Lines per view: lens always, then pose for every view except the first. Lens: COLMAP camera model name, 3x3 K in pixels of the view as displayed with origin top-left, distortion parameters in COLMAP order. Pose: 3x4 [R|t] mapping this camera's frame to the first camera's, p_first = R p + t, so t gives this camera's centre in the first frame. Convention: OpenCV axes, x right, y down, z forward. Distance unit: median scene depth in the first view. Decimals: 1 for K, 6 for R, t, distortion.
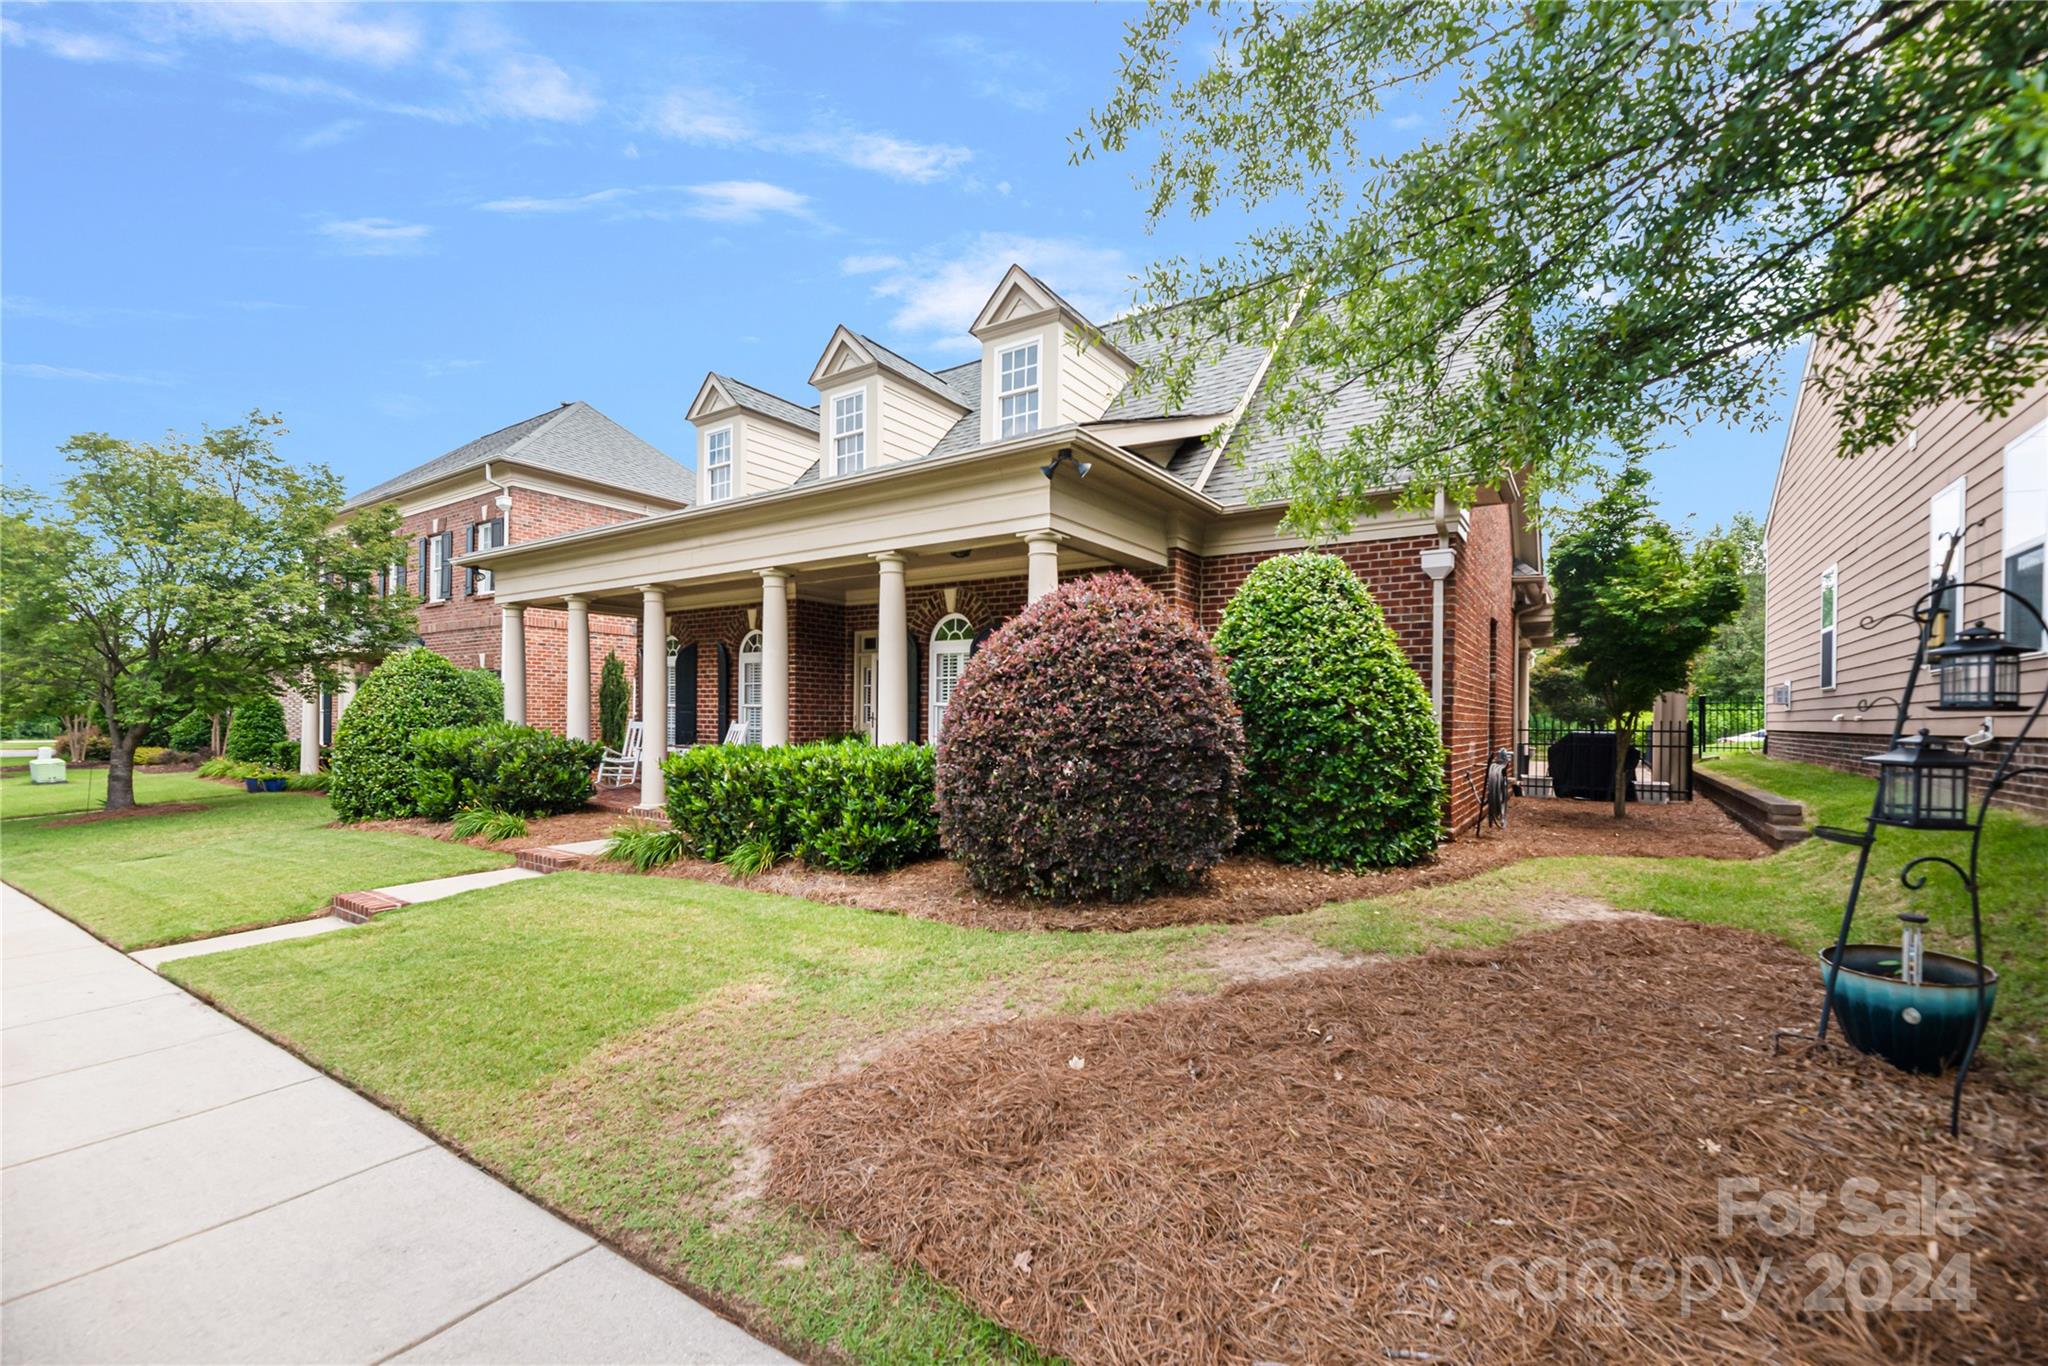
lens RADIAL K [[864.0, 0, 1019.1], [0, 864.0, 721.3], [0, 0, 1]] dist [0.000205, 0.000009]
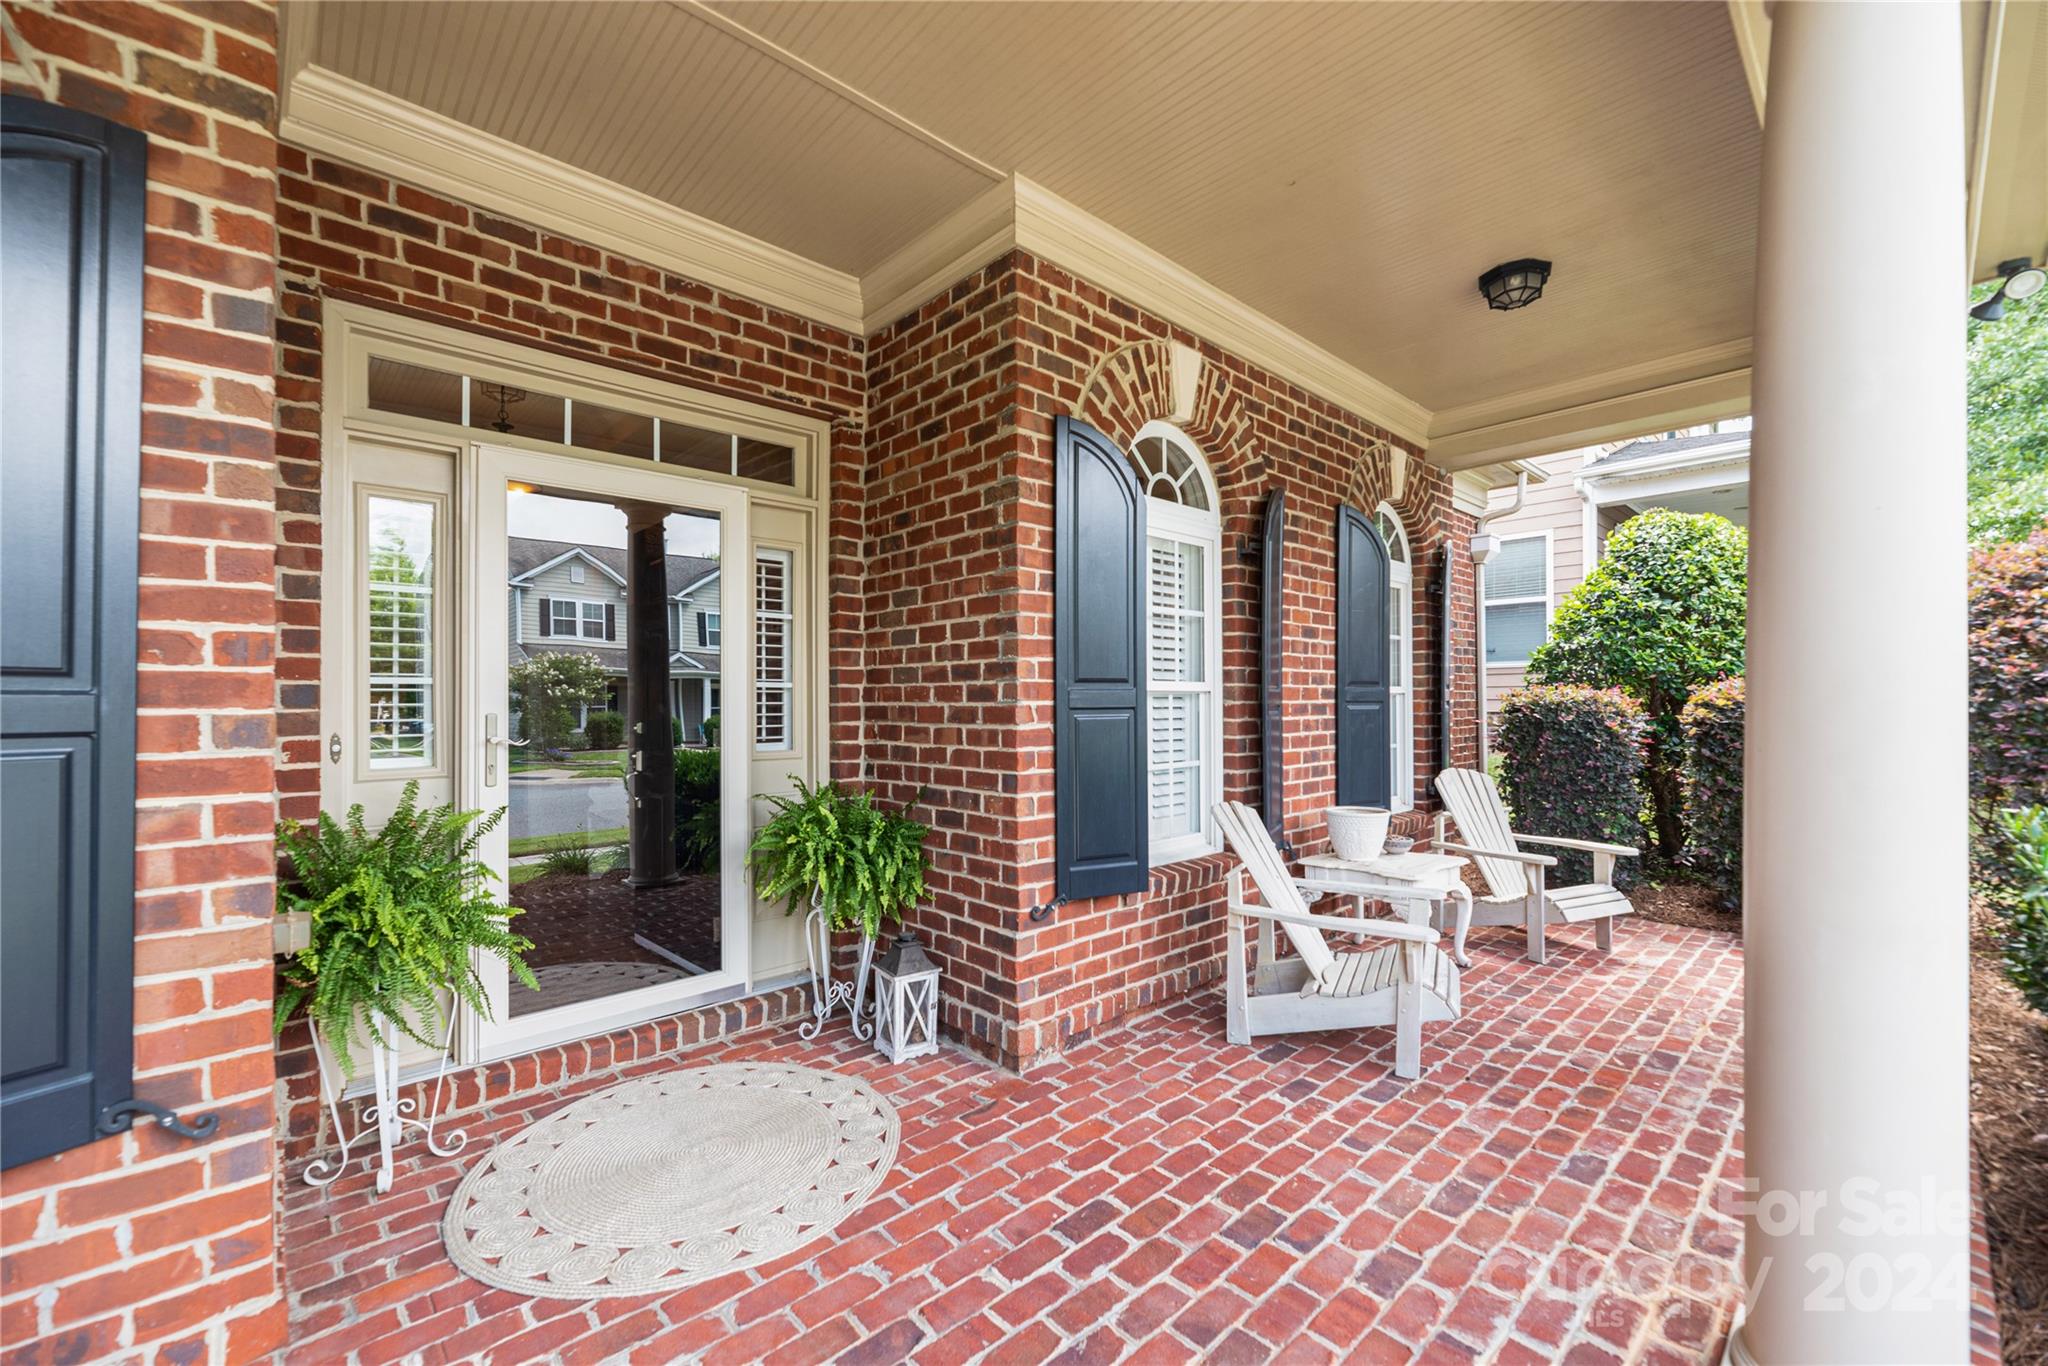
lens RADIAL K [[836.6, 0, 1046.3], [0, 836.6, 686.7], [0, 0, 1]] dist [0.001307, 0.000130]
pose [[0.211368, -0.002663, 0.977403, -0.625915], [0.001197, 0.999996, 0.002465, -0.032006], [-0.977406, 0.000649, 0.211371, 1.490309]]
